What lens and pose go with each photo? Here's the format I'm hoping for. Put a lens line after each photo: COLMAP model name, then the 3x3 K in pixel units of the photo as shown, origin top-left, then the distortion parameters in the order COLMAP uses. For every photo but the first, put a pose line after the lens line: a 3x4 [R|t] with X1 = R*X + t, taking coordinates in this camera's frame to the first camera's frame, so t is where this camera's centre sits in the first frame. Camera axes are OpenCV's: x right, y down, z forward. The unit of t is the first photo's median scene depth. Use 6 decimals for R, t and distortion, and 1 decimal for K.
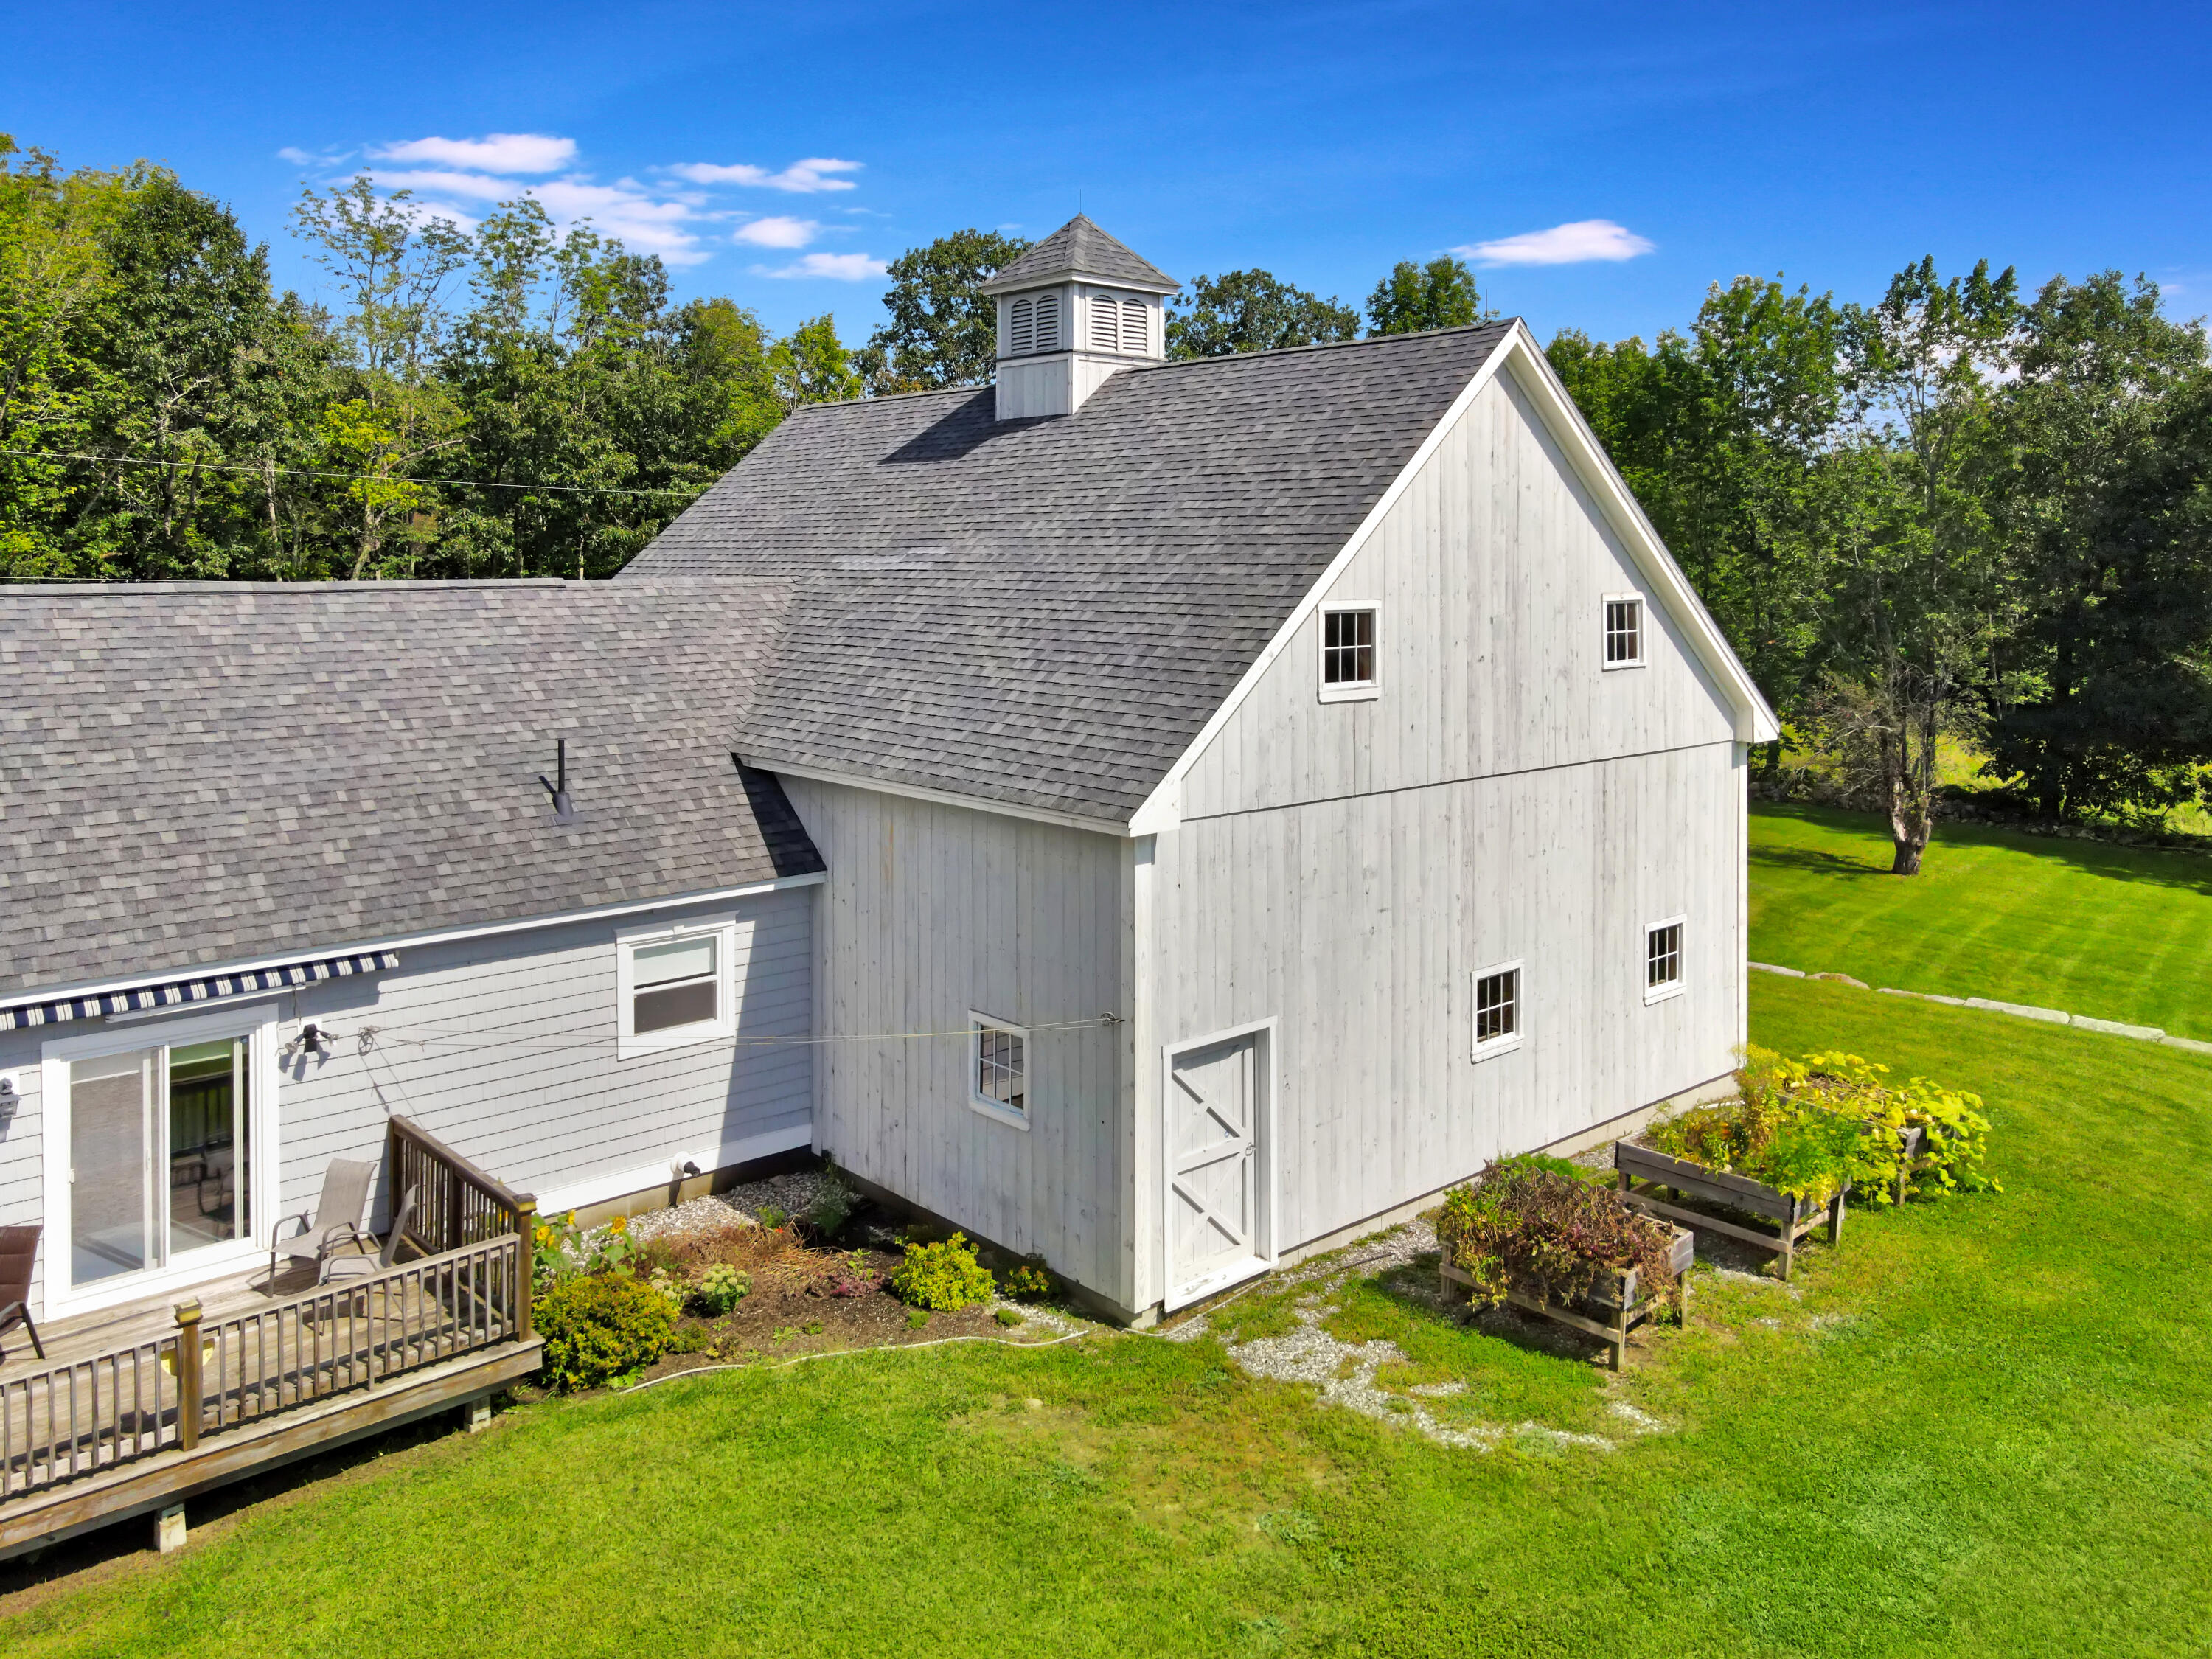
lens RADIAL K [[1713.5, 0, 1123.0], [0, 1713.5, 601.2], [0, 0, 1]] dist [0.004796, 0.013243]
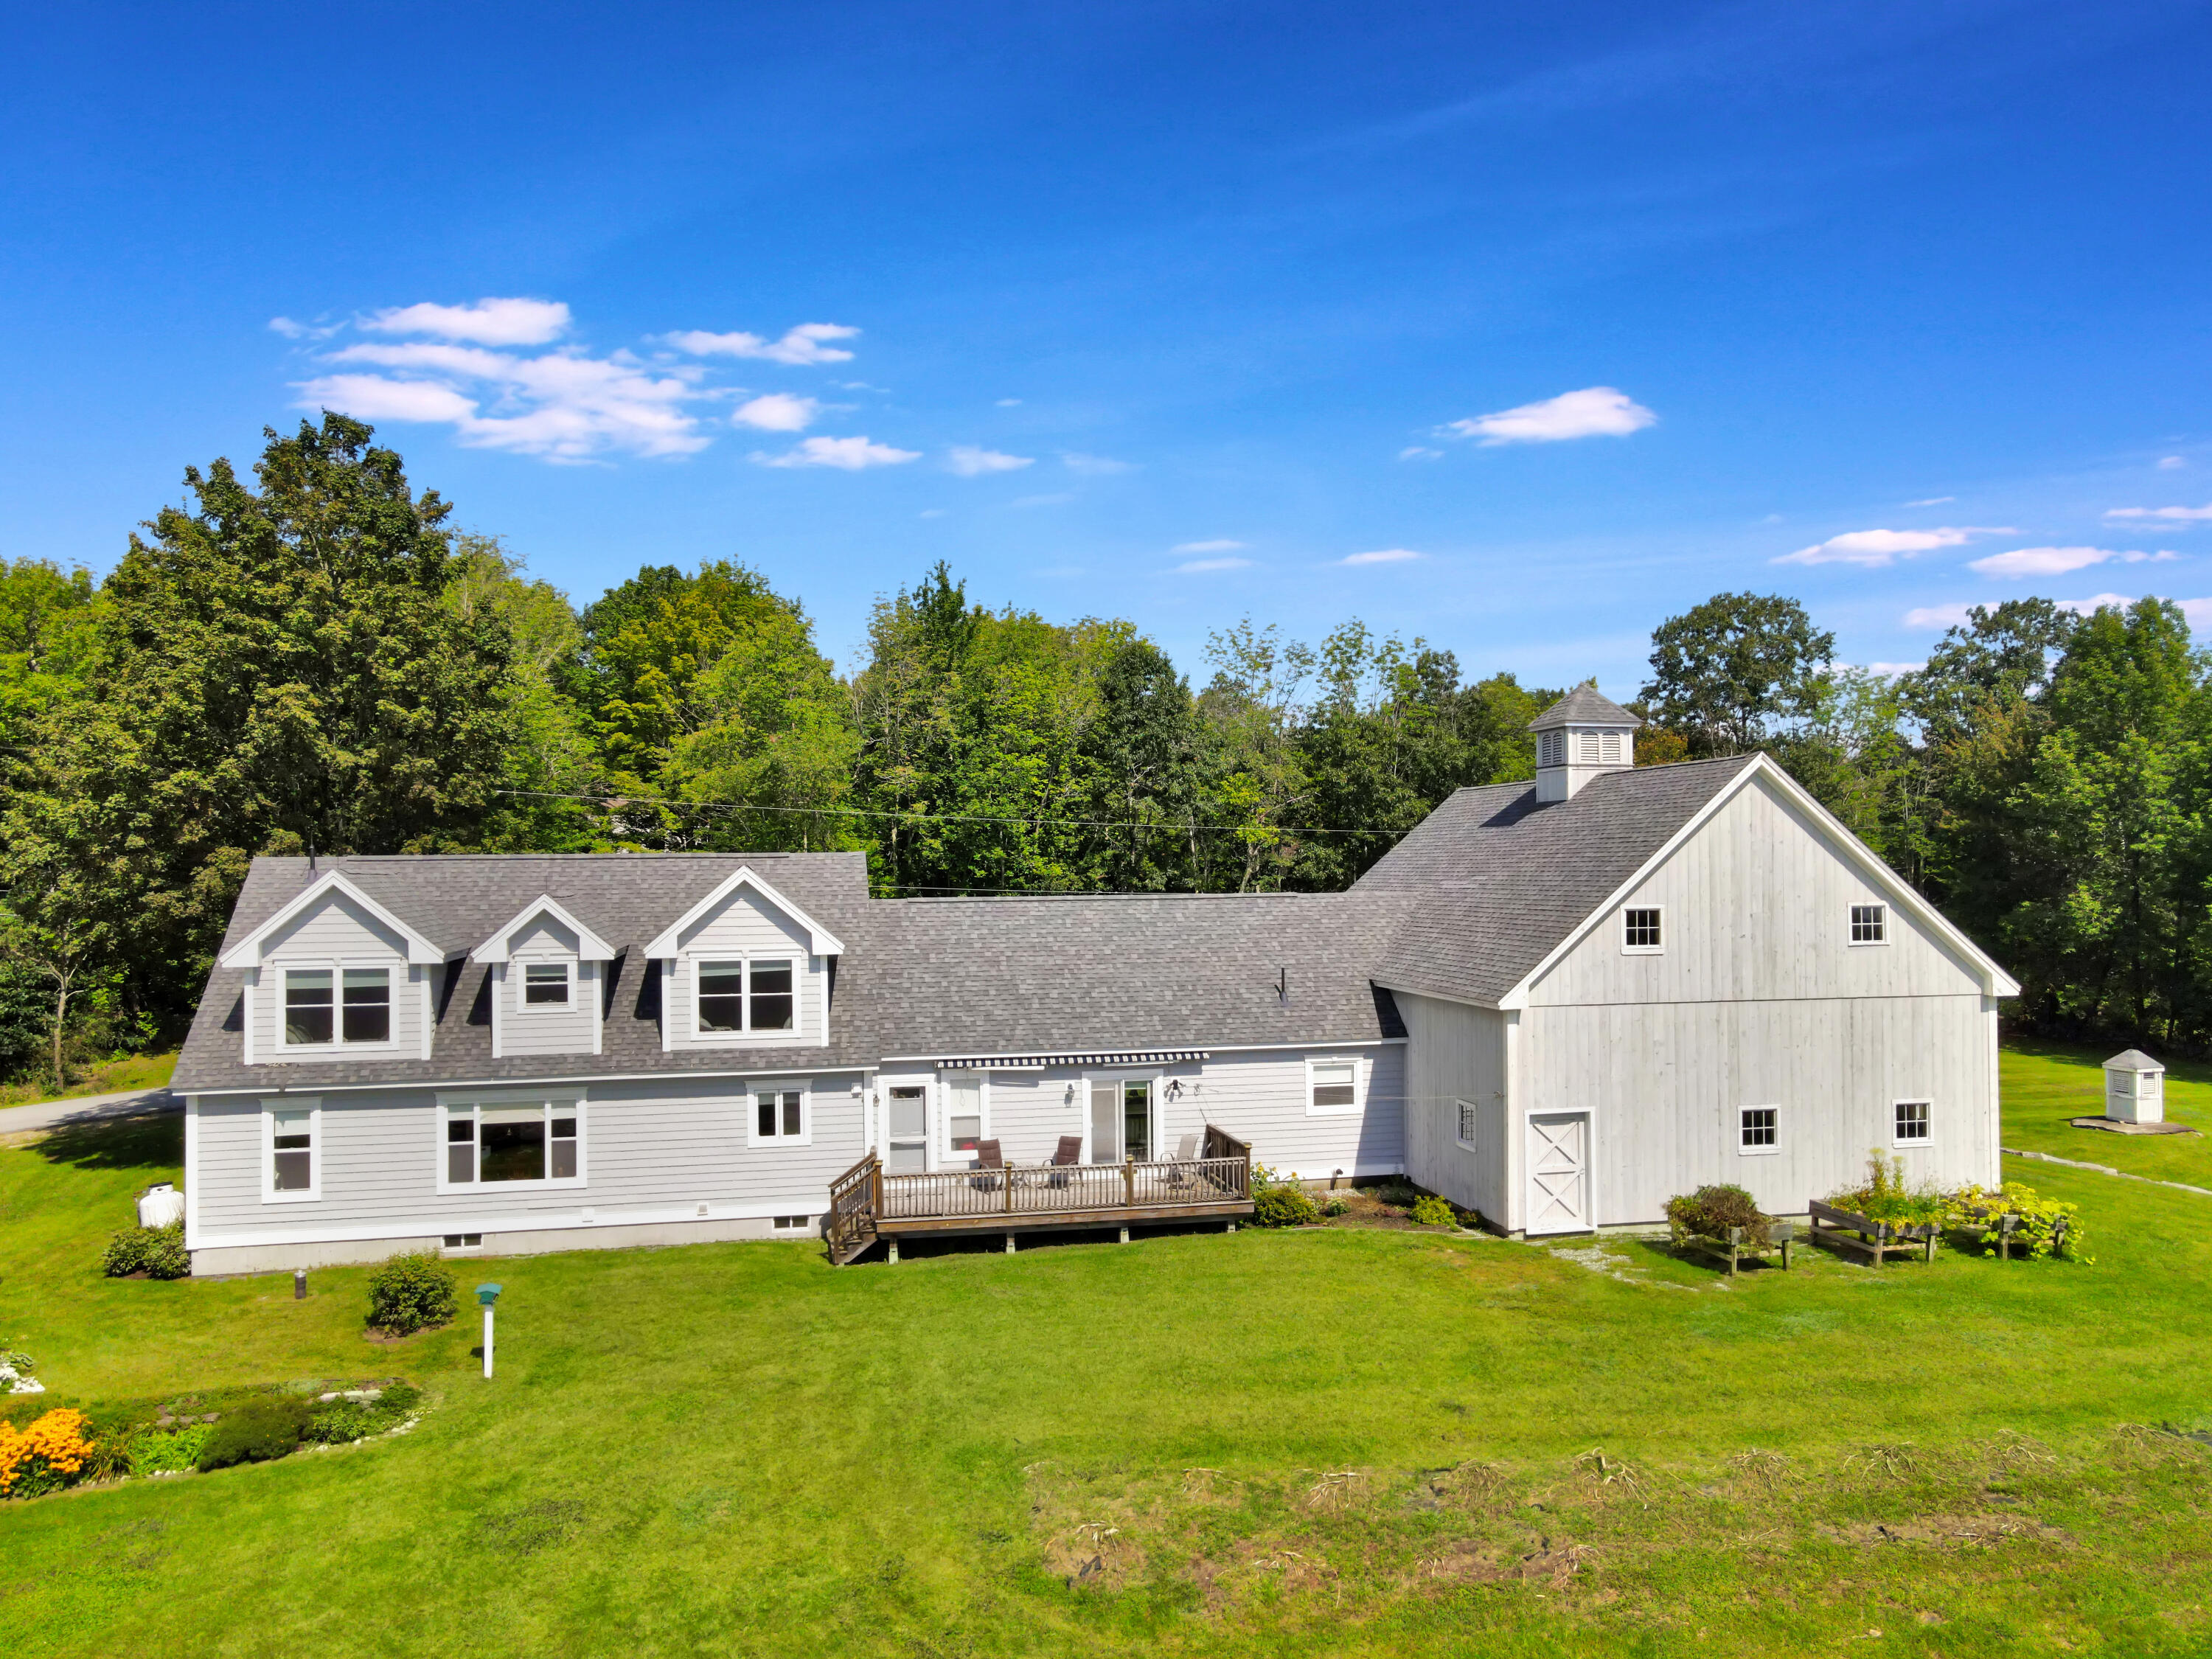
lens RADIAL K [[1669.5, 0, 1092.9], [0, 1669.5, 902.0], [0, 0, 1]] dist [0.001441, 0.000959]
pose [[0.860169, 0.001705, -0.510006, 0.524518], [-0.004358, 0.999982, -0.004007, 0.007442], [0.509990, 0.005670, 0.860162, -0.906766]]
